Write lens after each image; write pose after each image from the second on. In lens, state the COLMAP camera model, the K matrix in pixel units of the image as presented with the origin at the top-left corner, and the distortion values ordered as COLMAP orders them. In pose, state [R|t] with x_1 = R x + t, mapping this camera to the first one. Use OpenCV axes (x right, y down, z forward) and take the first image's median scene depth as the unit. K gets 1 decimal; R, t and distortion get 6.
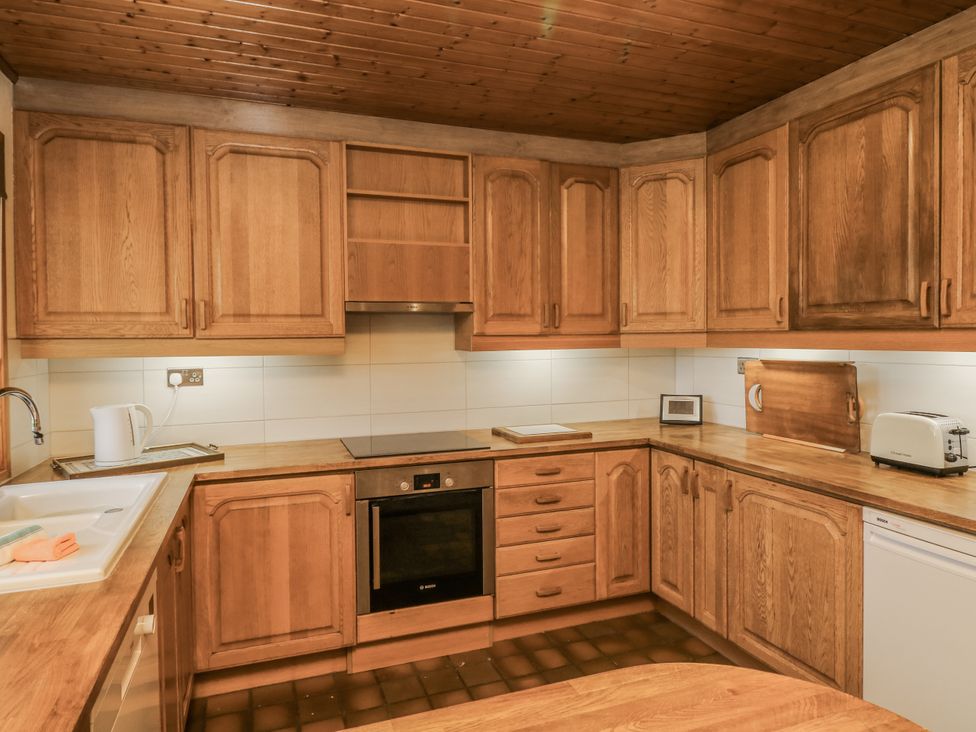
lens RADIAL K [[511.7, 0, 485.8], [0, 511.7, 355.4], [0, 0, 1]] dist [-0.017825, -0.001070]
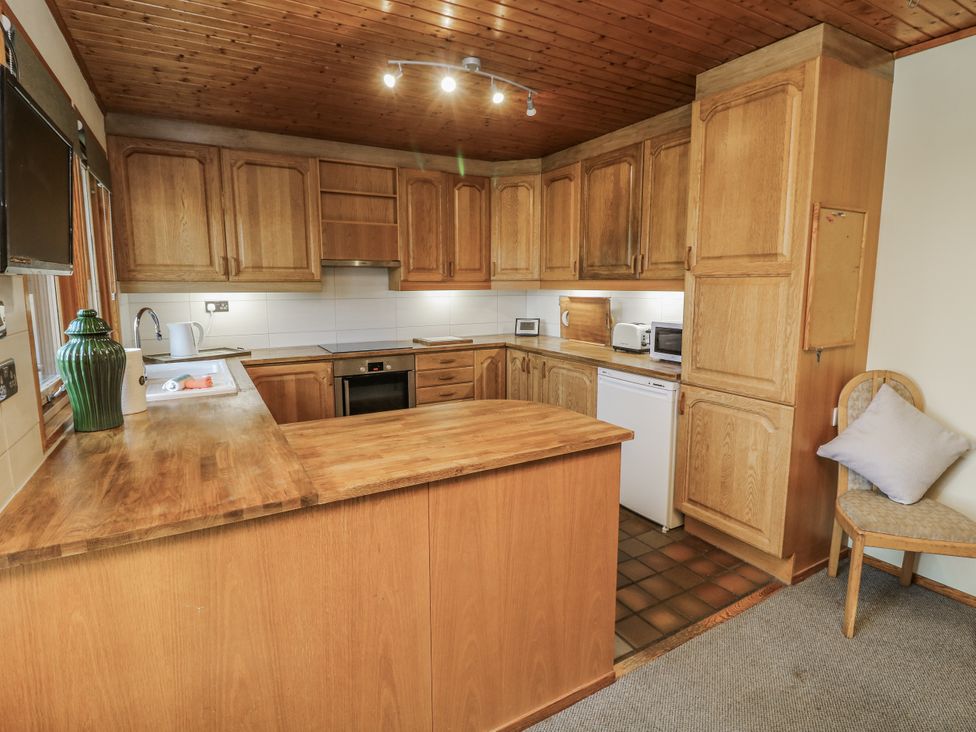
lens RADIAL K [[511.7, 0, 485.8], [0, 511.7, 355.4], [0, 0, 1]] dist [-0.017825, -0.001070]
pose [[0.985959, -0.015039, 0.166307, -0.034473], [-0.001521, 0.995086, 0.098999, 0.037676], [-0.166978, -0.097862, 0.981092, -0.725816]]
